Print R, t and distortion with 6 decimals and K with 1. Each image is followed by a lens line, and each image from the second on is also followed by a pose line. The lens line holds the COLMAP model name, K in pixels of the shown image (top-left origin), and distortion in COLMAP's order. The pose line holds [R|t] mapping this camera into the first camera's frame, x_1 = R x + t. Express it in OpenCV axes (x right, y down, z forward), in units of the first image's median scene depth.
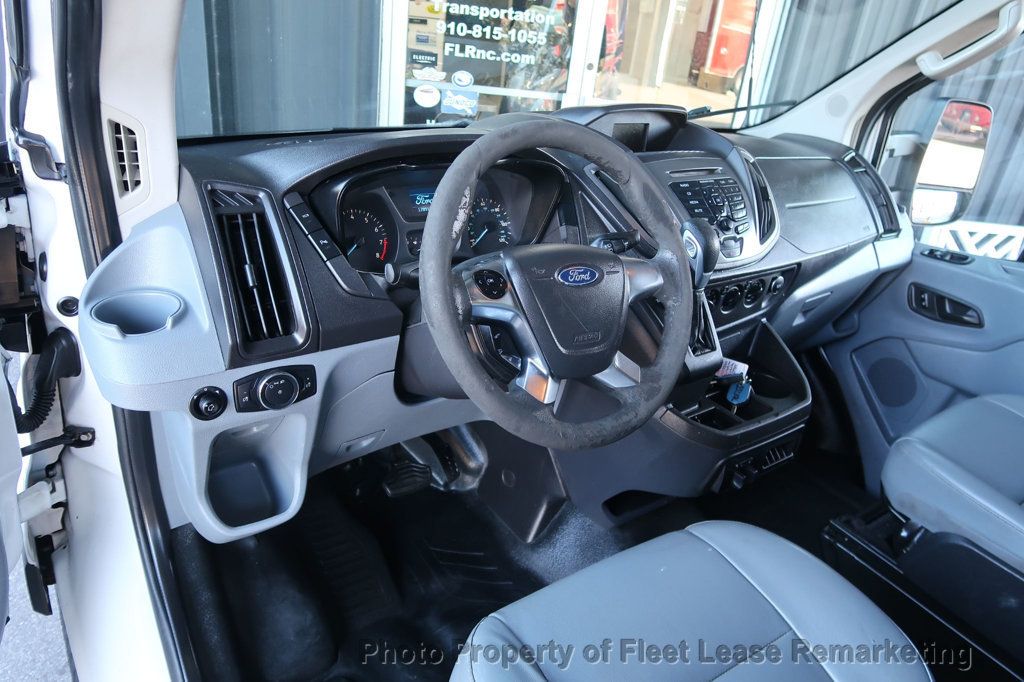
lens RADIAL K [[716.4, 0, 512.9], [0, 716.4, 340.8], [0, 0, 1]] dist [-0.030410, 0.012701]
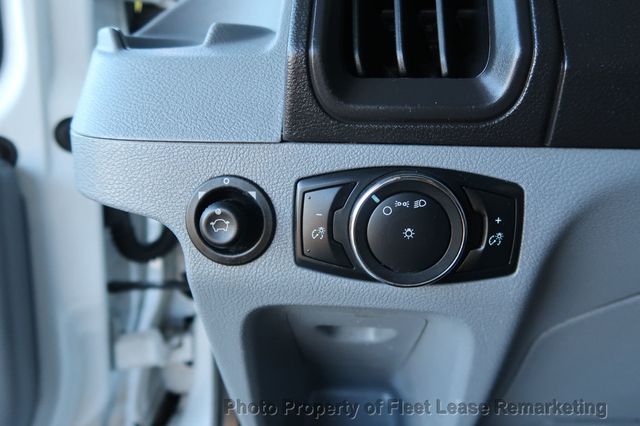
lens RADIAL K [[447.7, 0, 319.1], [0, 447.7, 213.7], [0, 0, 1]] dist [-0.030410, 0.012701]
pose [[0.751666, 0.102959, -0.651458, -0.221221], [-0.236763, 0.964025, -0.120823, 0.100331], [0.615582, 0.245060, 0.749002, 0.820385]]
